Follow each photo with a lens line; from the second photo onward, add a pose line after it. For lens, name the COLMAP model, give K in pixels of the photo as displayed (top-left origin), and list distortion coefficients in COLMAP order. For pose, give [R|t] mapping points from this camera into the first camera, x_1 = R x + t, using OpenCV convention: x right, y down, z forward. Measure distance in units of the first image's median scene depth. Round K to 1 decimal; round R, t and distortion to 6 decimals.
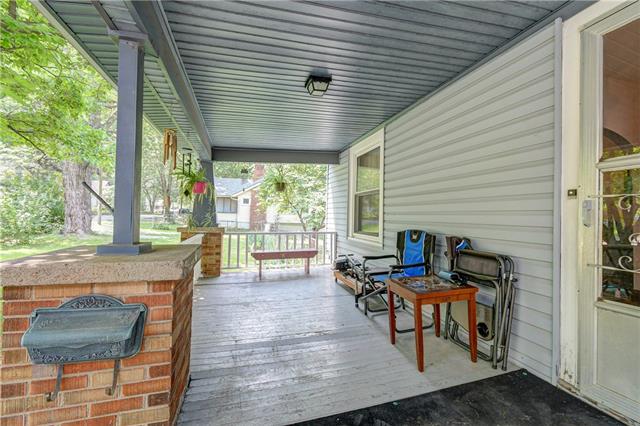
lens RADIAL K [[285.6, 0, 320.0], [0, 285.6, 213.0], [0, 0, 1]] dist [0.002664, 0.000261]
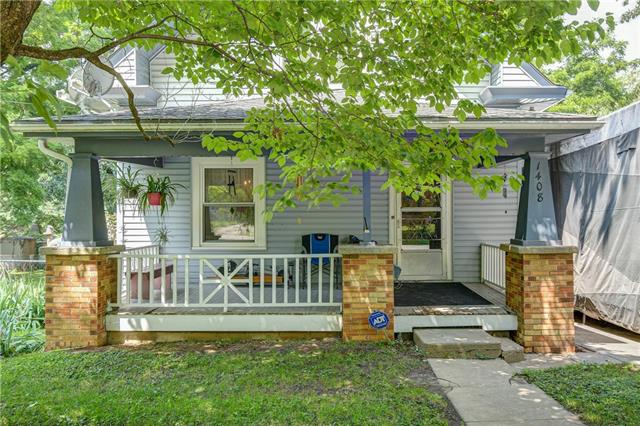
lens RADIAL K [[541.5, 0, 320.0], [0, 541.5, 213.0], [0, 0, 1]] dist [-0.001371, 0.003684]
pose [[0.224891, 0.010808, 0.974324, -4.574466], [-0.003937, 0.999940, -0.010183, -0.050159], [-0.974376, -0.001545, 0.224921, 0.436368]]
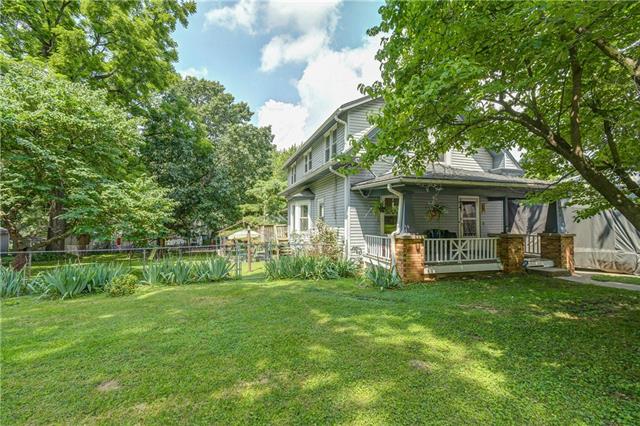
lens RADIAL K [[285.6, 0, 320.0], [0, 285.6, 213.0], [0, 0, 1]] dist [0.002664, 0.000261]
pose [[-0.053403, 0.031954, 0.998062, -5.554528], [-0.008874, 0.999433, -0.032472, -0.031919], [-0.998534, -0.010591, -0.053089, 4.756426]]
